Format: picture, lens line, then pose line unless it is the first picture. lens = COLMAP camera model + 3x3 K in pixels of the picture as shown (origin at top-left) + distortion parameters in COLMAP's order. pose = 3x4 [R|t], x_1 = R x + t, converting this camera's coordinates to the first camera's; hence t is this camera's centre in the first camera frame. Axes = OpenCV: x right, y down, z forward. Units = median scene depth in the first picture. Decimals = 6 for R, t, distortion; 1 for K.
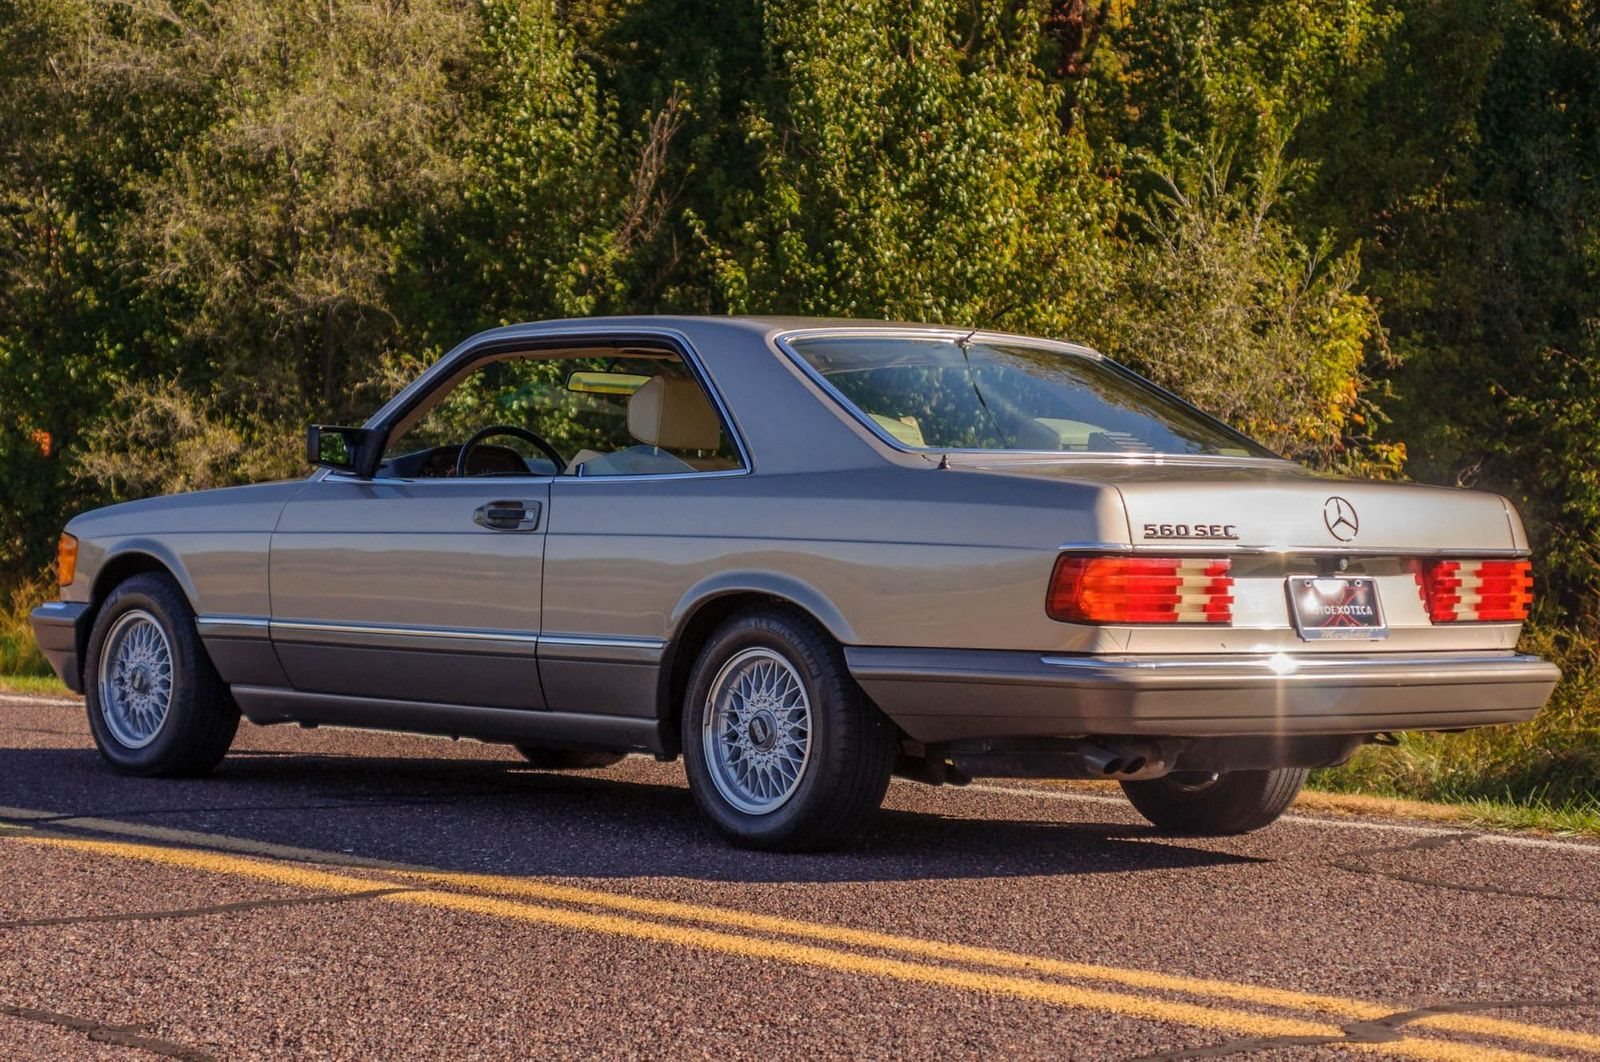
lens RADIAL K [[3945.3, 0, 800.0], [0, 3945.3, 531.0], [0, 0, 1]] dist [0.008846, -0.087301]
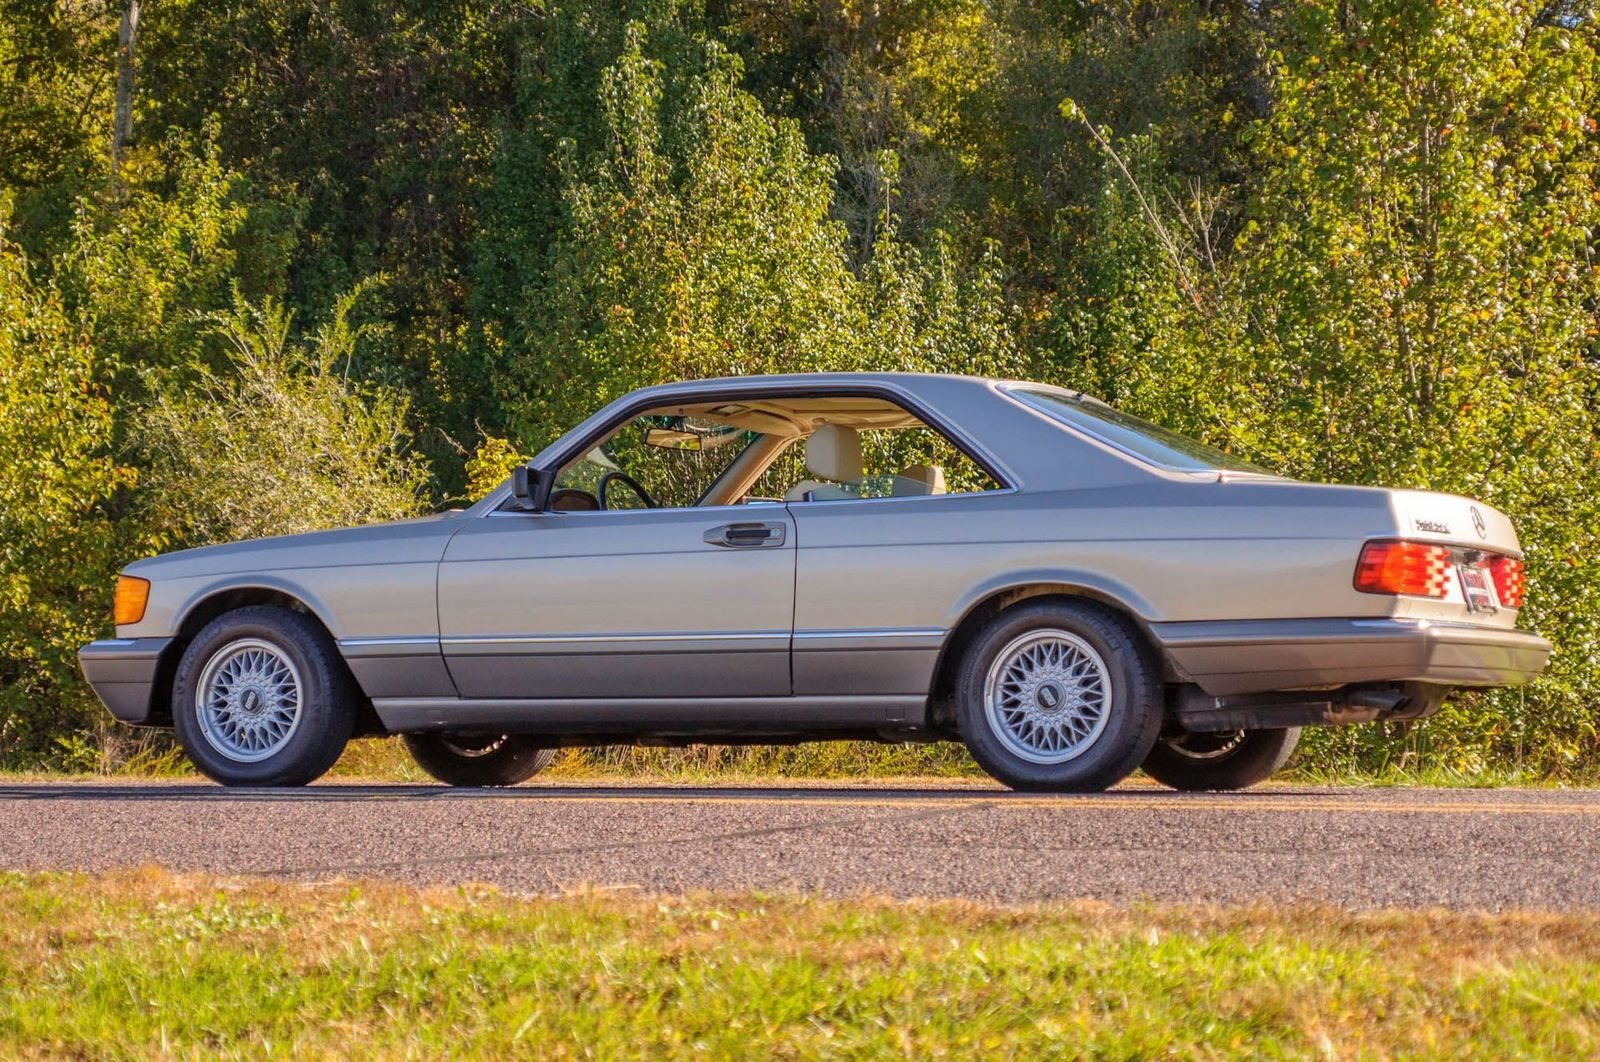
lens RADIAL K [[3744.8, 0, 787.5], [0, 3744.8, 534.6], [0, 0, 1]] dist [-0.017195, -0.201572]
pose [[0.905648, 0.001533, 0.424028, -0.492494], [0.021301, 0.998566, -0.049105, 0.047029], [-0.423495, 0.053504, 0.904317, -0.029164]]
